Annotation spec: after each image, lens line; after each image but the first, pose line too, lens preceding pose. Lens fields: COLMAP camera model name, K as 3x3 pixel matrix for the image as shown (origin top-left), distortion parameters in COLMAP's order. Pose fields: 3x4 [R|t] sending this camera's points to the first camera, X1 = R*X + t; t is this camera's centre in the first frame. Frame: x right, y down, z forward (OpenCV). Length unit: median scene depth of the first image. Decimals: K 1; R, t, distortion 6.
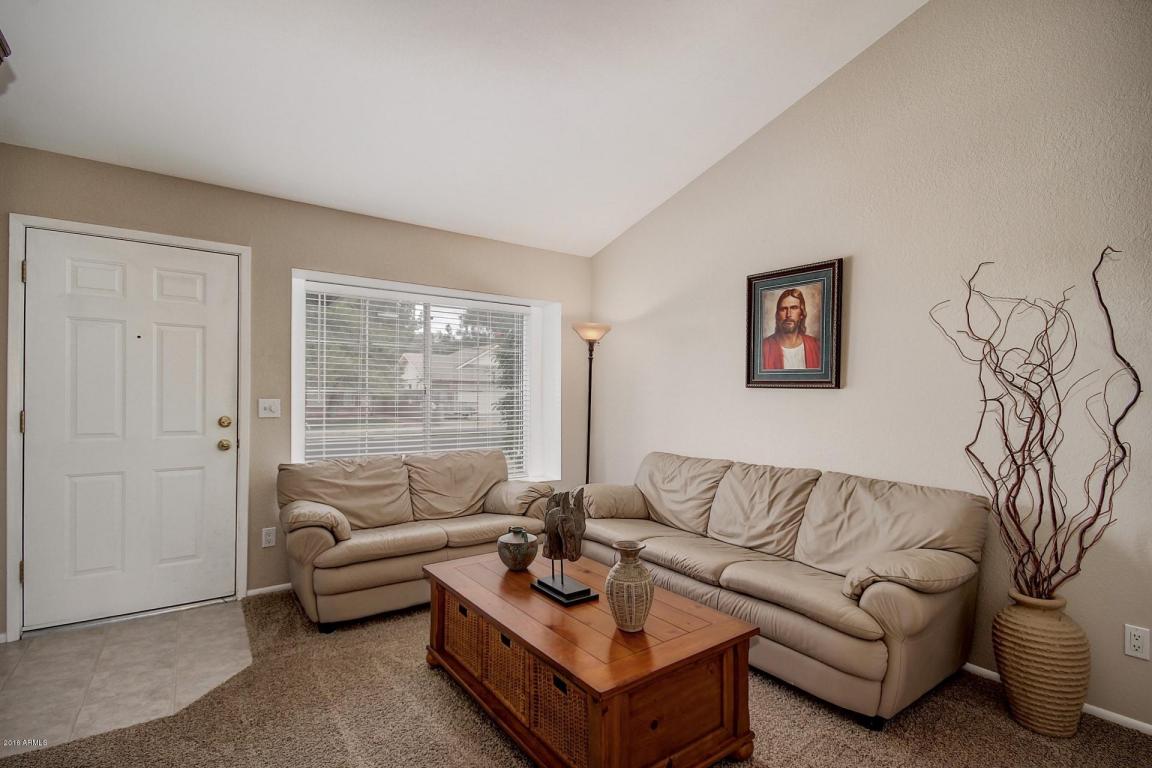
lens RADIAL K [[552.0, 0, 575.4], [0, 552.0, 392.2], [0, 0, 1]] dist [0.010471, -0.002068]
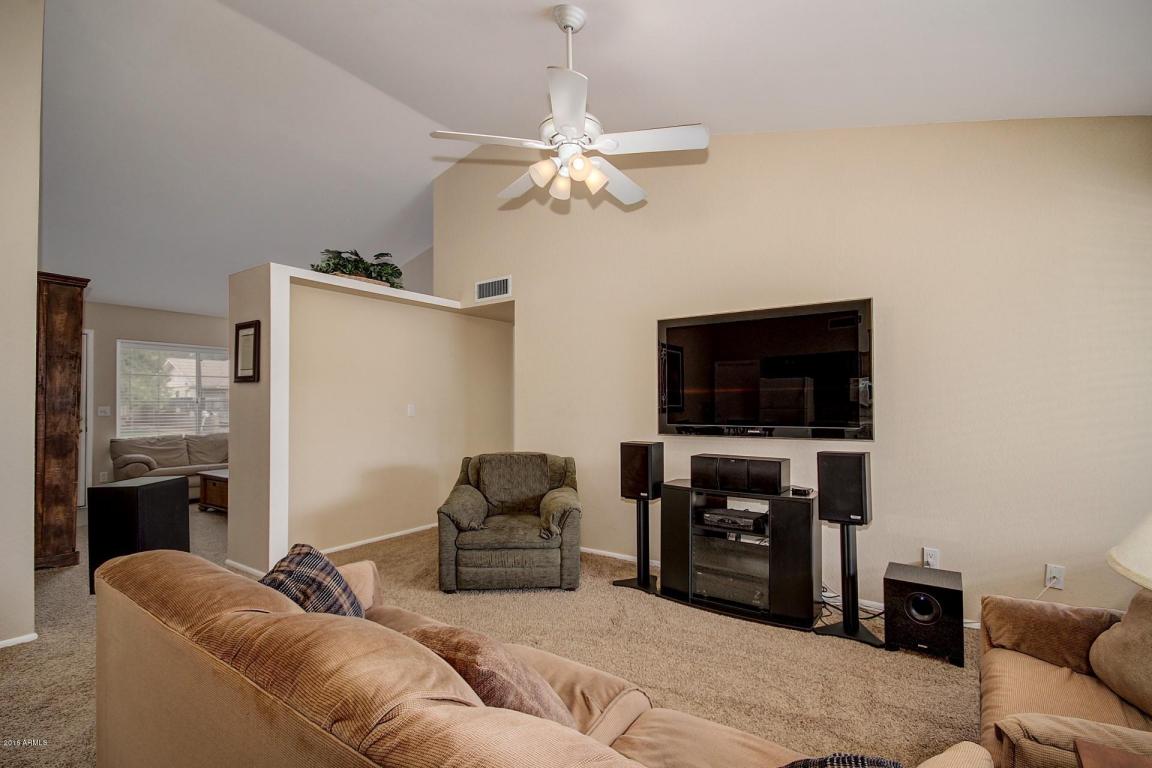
lens RADIAL K [[552.0, 0, 576.9], [0, 552.0, 388.5], [0, 0, 1]] dist [0.010471, -0.002068]
pose [[0.944102, -0.015029, 0.329310, 0.387575], [0.018418, 0.999805, -0.007175, -0.007421], [-0.329138, 0.012840, 0.944195, -1.418913]]
